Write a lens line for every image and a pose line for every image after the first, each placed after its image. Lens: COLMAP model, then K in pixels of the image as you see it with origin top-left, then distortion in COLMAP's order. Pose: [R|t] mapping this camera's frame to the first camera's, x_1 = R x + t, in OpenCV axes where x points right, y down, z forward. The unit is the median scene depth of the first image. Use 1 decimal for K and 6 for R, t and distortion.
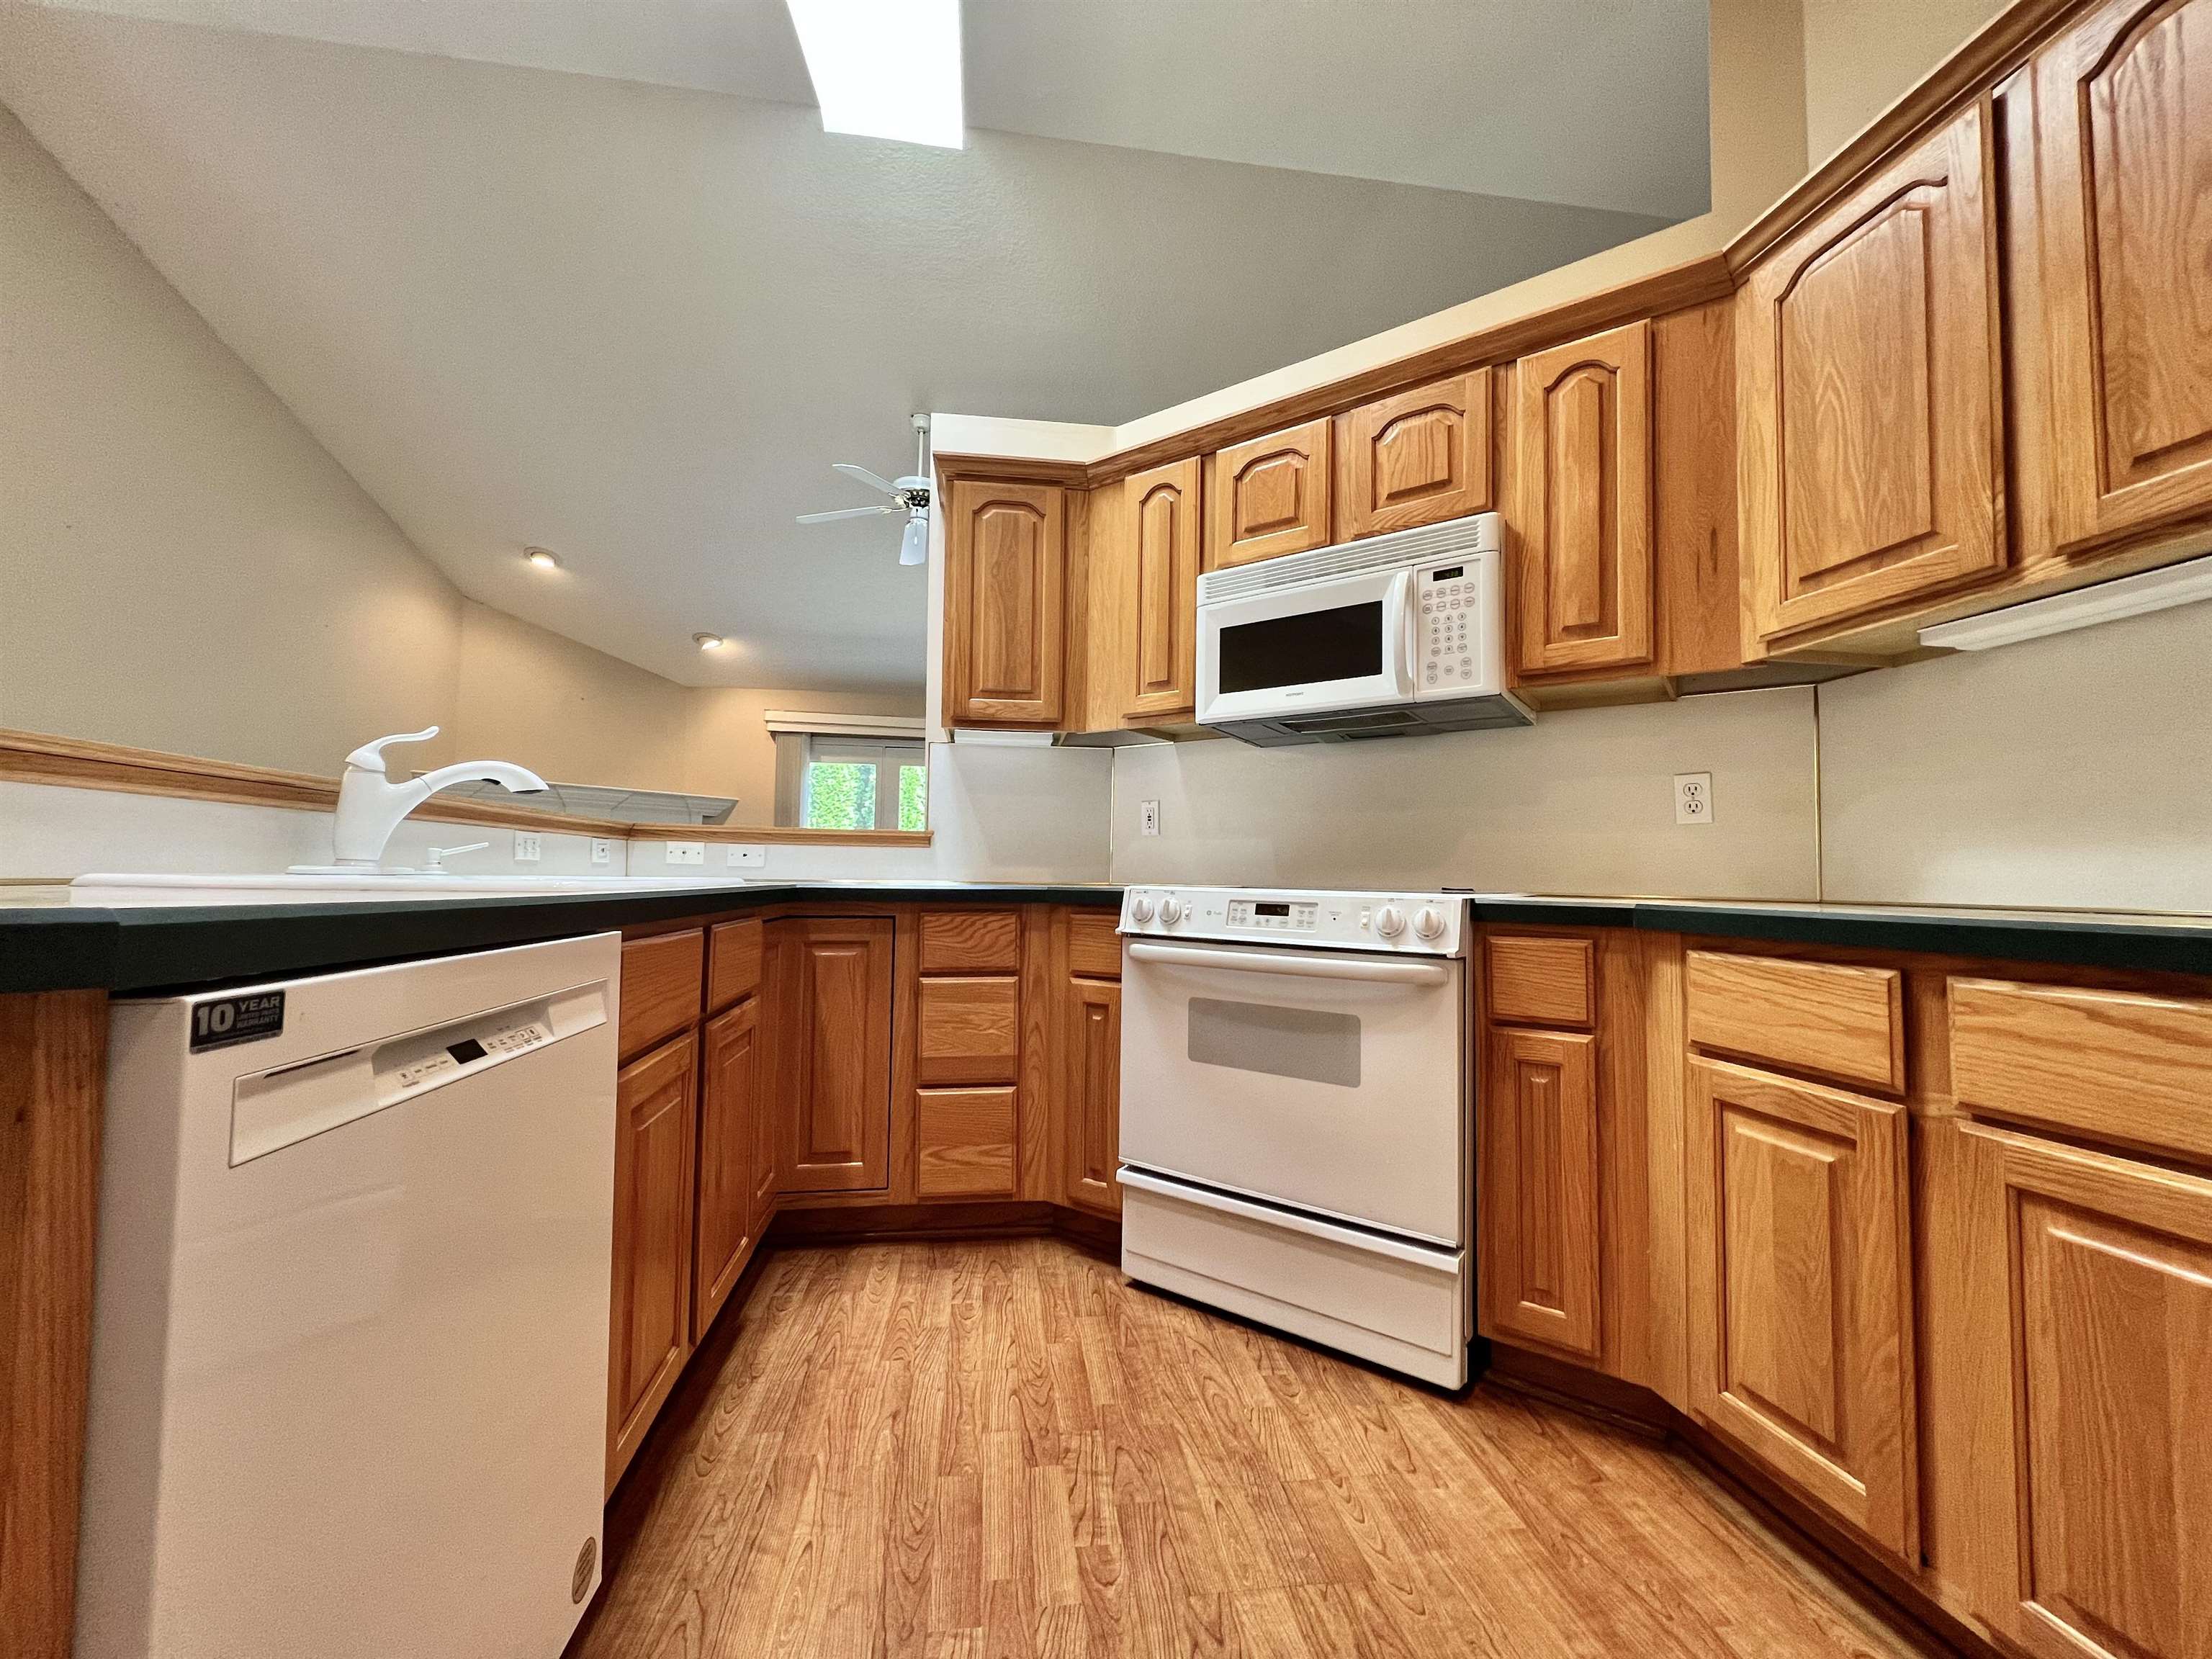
lens RADIAL K [[887.2, 0, 1105.2], [0, 887.2, 822.3], [0, 0, 1]] dist [-0.001069, 0.000628]
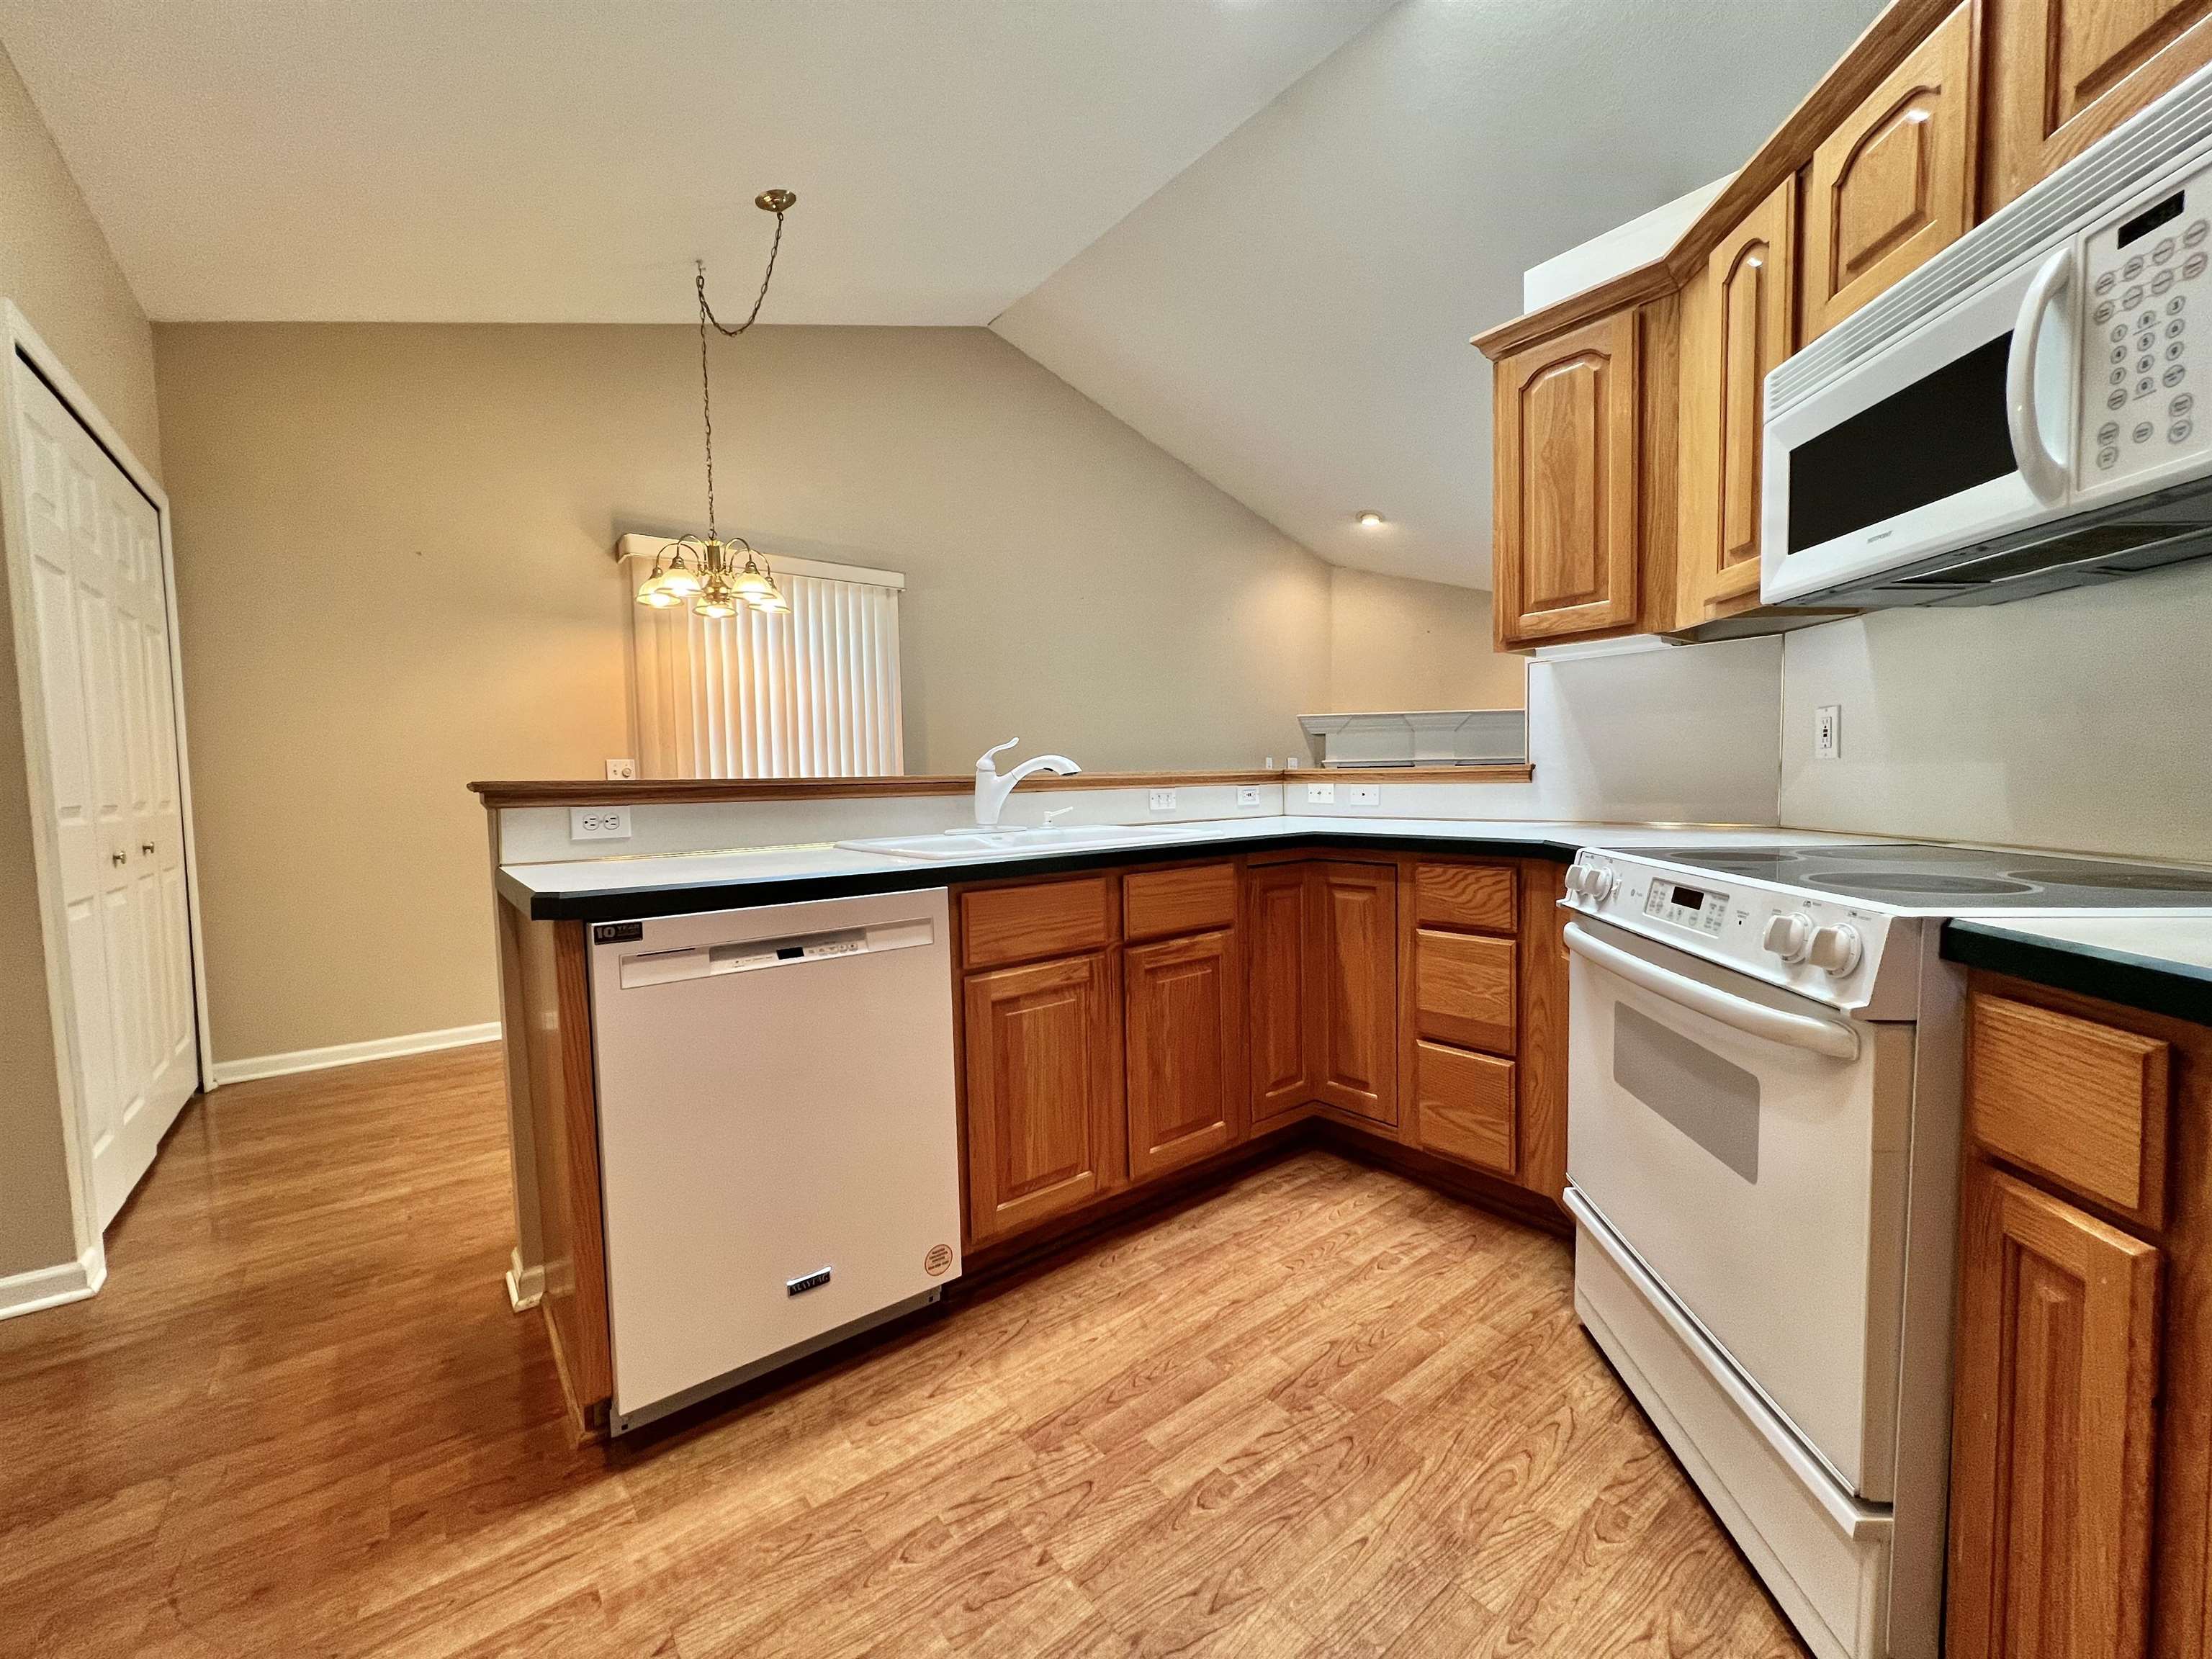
lens RADIAL K [[887.2, 0, 1105.0], [0, 887.2, 822.9], [0, 0, 1]] dist [-0.001069, 0.000628]
pose [[0.506919, 0.017922, -0.861808, 0.513363], [0.082407, 0.994197, 0.069147, -0.040862], [0.858046, -0.106071, 0.502500, 0.254391]]
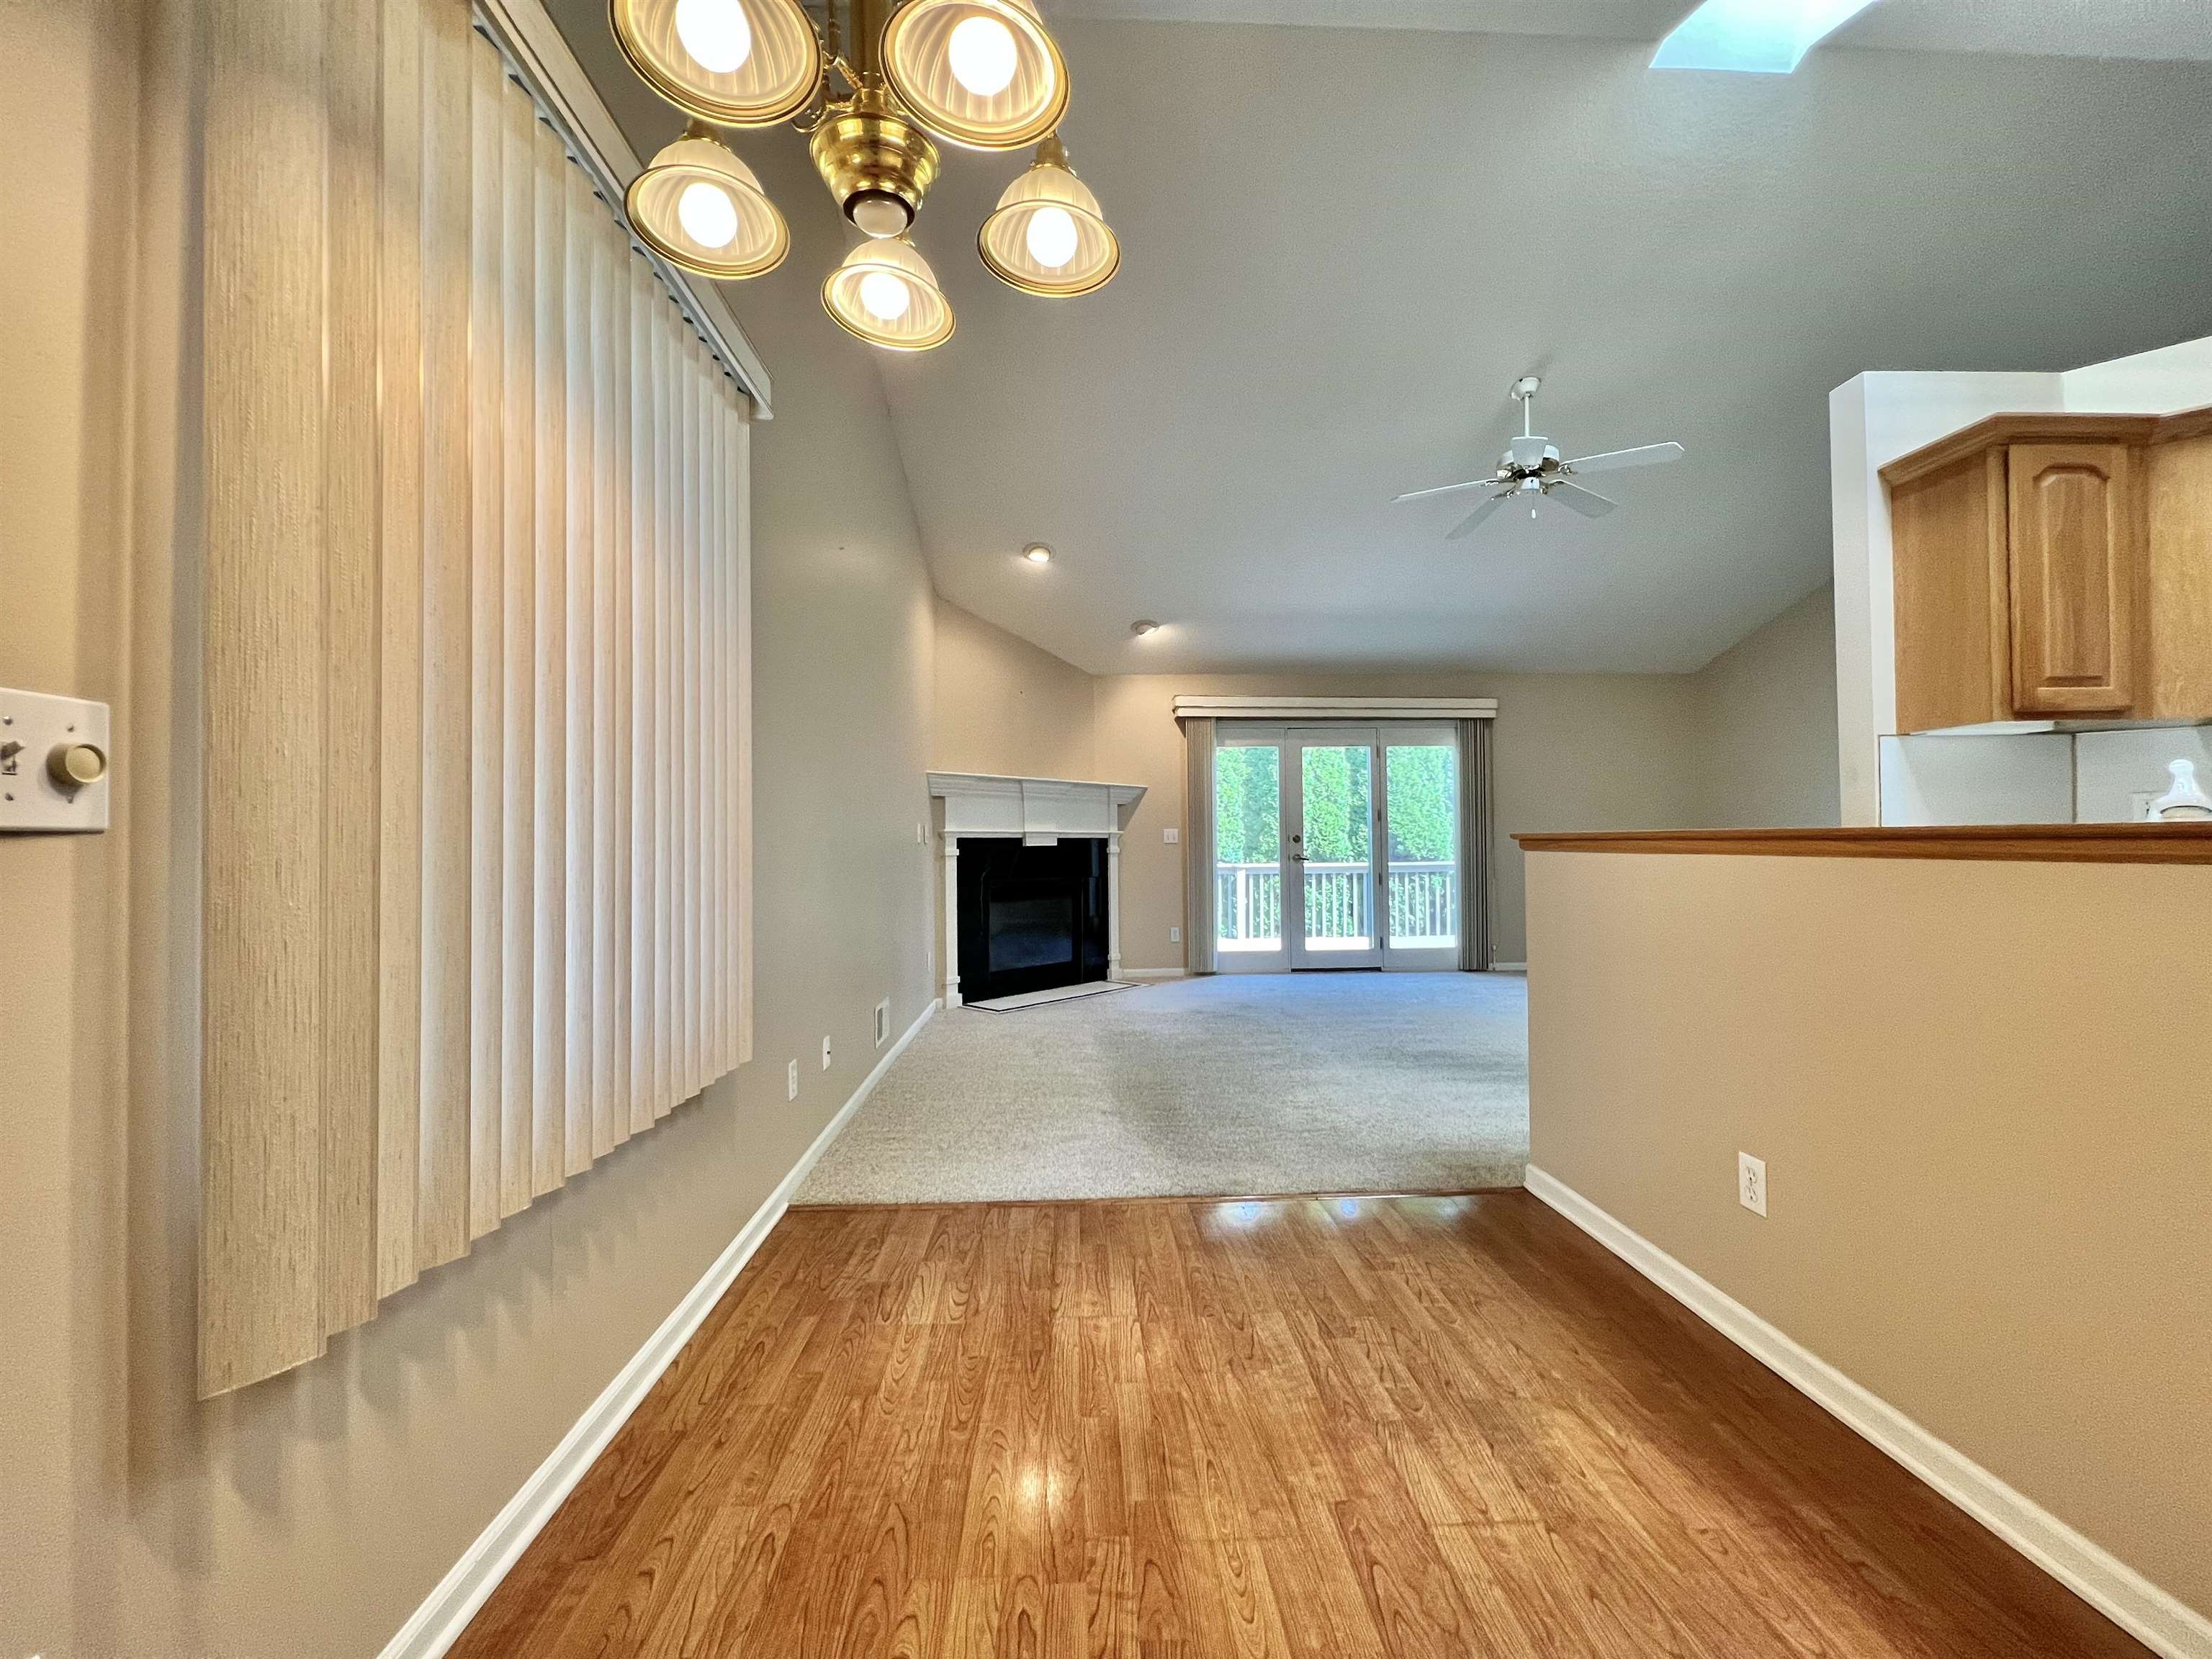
lens RADIAL K [[887.2, 0, 1103.1], [0, 887.2, 825.1], [0, 0, 1]] dist [-0.001069, 0.000628]
pose [[0.995578, -0.026195, -0.090210, -1.339874], [0.029843, 0.998781, 0.039330, -0.083306], [0.089070, -0.041848, 0.995146, 0.011404]]
